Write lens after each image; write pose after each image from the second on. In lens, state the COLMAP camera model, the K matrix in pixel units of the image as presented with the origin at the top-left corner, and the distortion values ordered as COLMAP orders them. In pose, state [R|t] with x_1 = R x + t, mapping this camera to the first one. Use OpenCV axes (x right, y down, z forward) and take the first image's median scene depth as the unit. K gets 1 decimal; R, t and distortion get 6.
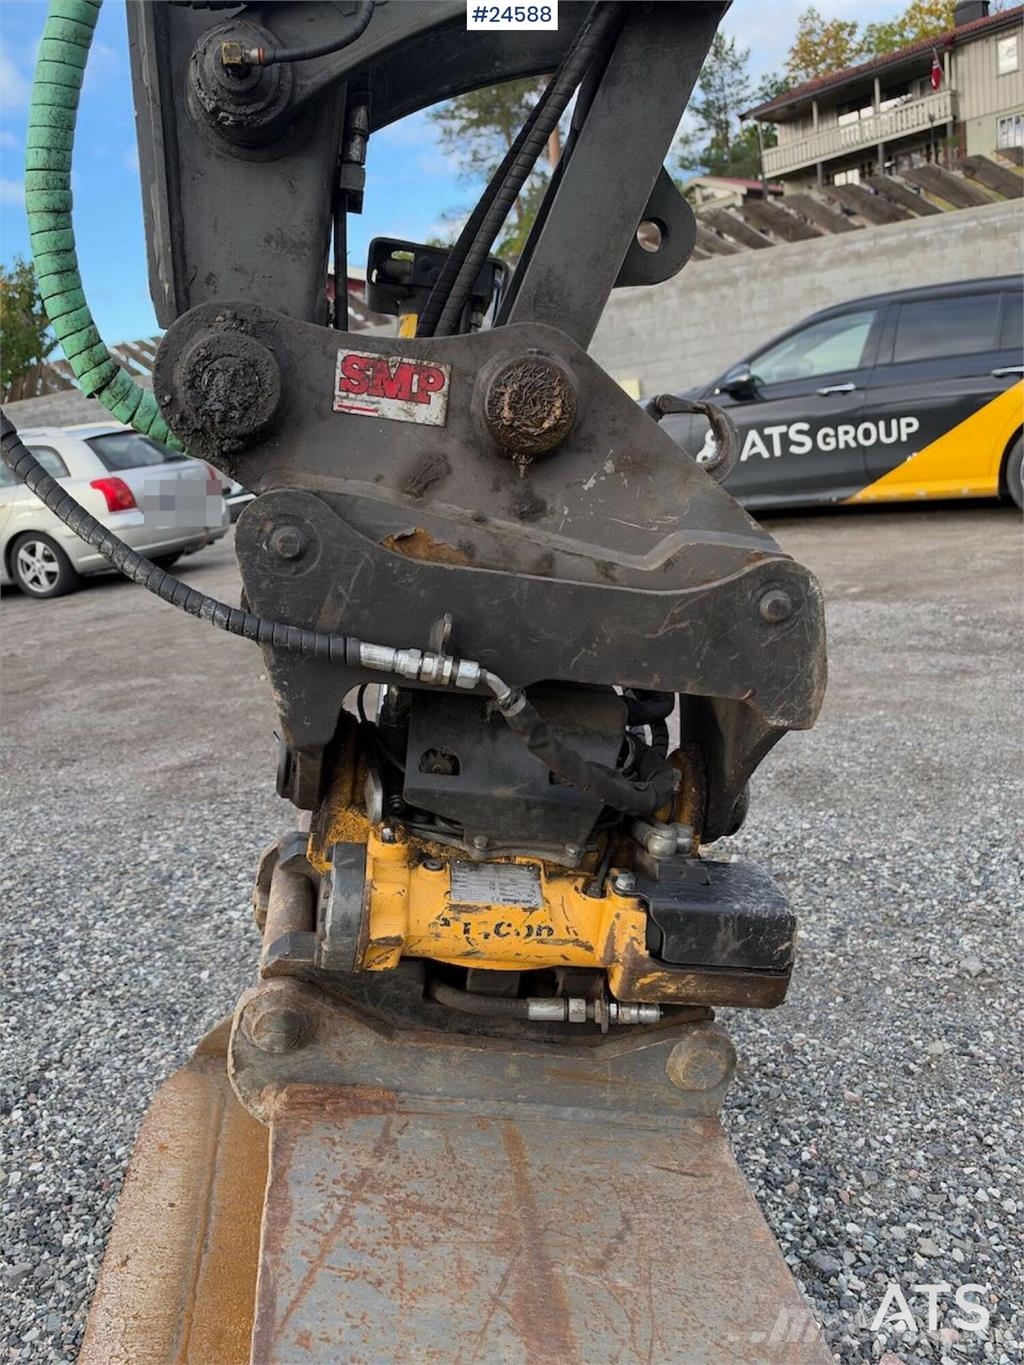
lens RADIAL K [[1014.6, 0, 512.0], [0, 1014.6, 682.5], [0, 0, 1]] dist [0.040794, -0.057507]
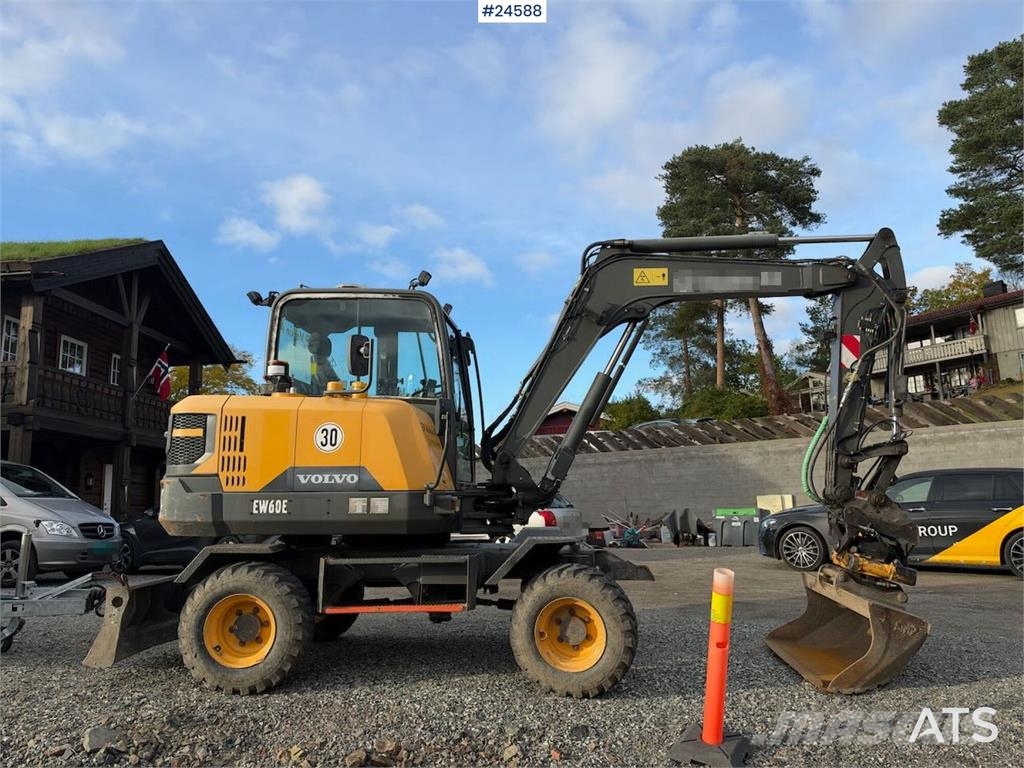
lens RADIAL K [[743.1, 0, 509.1], [0, 743.1, 381.6], [0, 0, 1]] dist [0.049250, -0.082020]
pose [[0.975359, 0.081155, -0.205154, -0.156254], [-0.156393, 0.910214, -0.383473, 0.148280], [0.155613, 0.406109, 0.900478, -0.477291]]
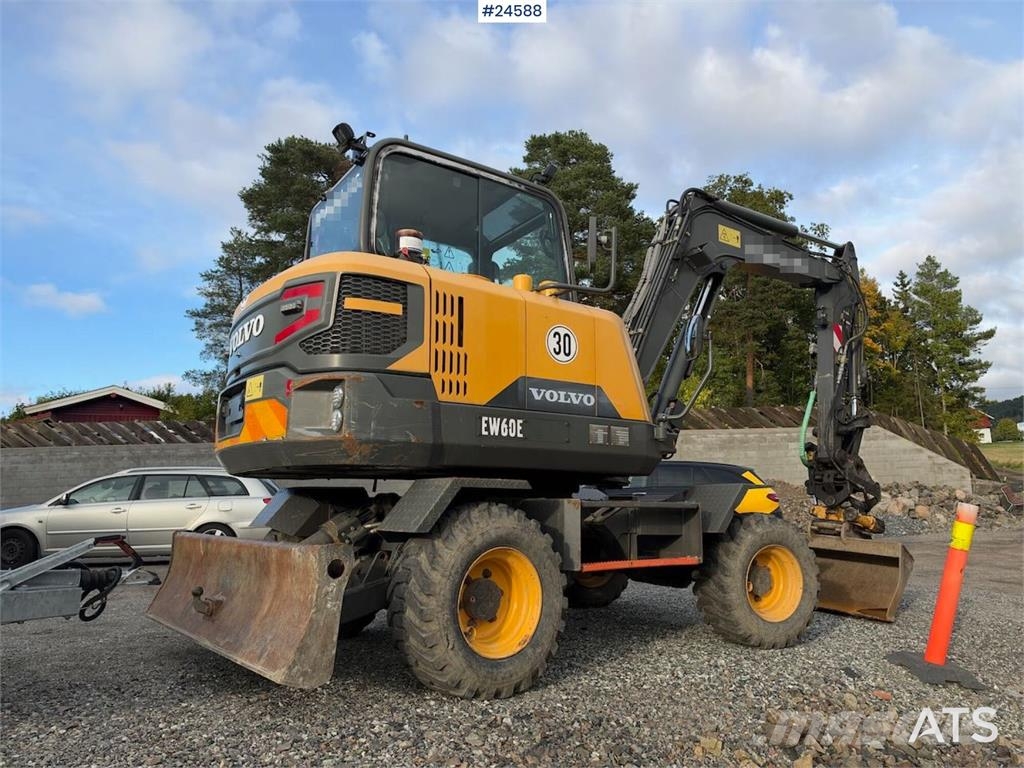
lens RADIAL K [[726.4, 0, 512.4], [0, 726.4, 390.7], [0, 0, 1]] dist [0.215071, -0.359807]
pose [[0.877585, 0.189532, 0.440365, -0.561896], [0.022465, 0.901270, -0.432675, 0.192913], [-0.478894, 0.389602, 0.786684, -0.300546]]
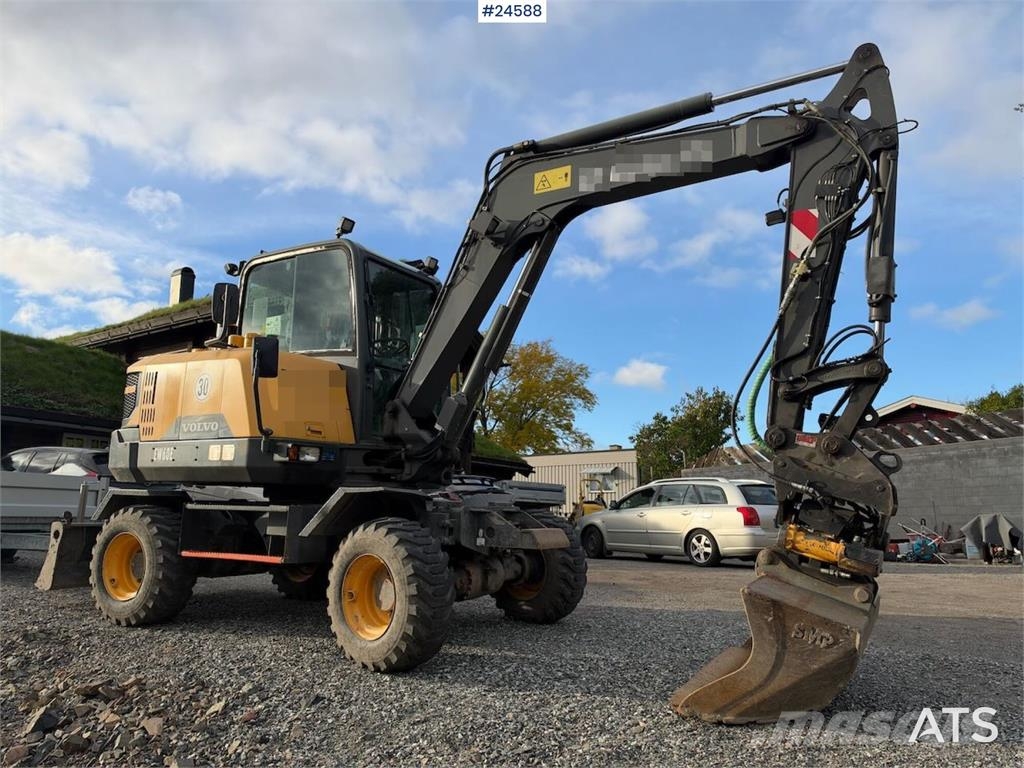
lens RADIAL K [[739.0, 0, 495.4], [0, 739.0, 386.2], [0, 0, 1]] dist [0.043210, -0.060409]
pose [[0.759593, 0.033359, -0.649543, 0.110215], [-0.280359, 0.917931, -0.280717, 0.095395], [0.586871, 0.395335, 0.706606, -0.269940]]
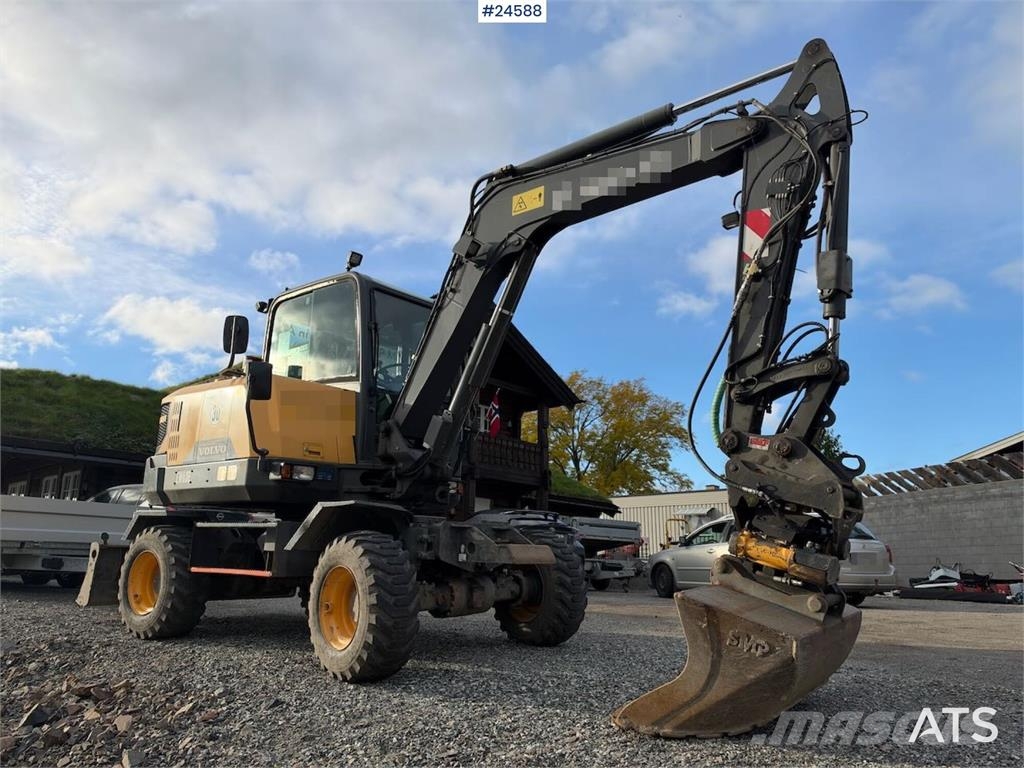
lens RADIAL K [[739.0, 0, 495.4], [0, 739.0, 386.2], [0, 0, 1]] dist [0.043210, -0.060409]
pose [[0.662889, -0.026016, -0.748265, 0.170964], [-0.297273, 0.908100, -0.294928, 0.090768], [0.687173, 0.417944, 0.594236, -0.217847]]
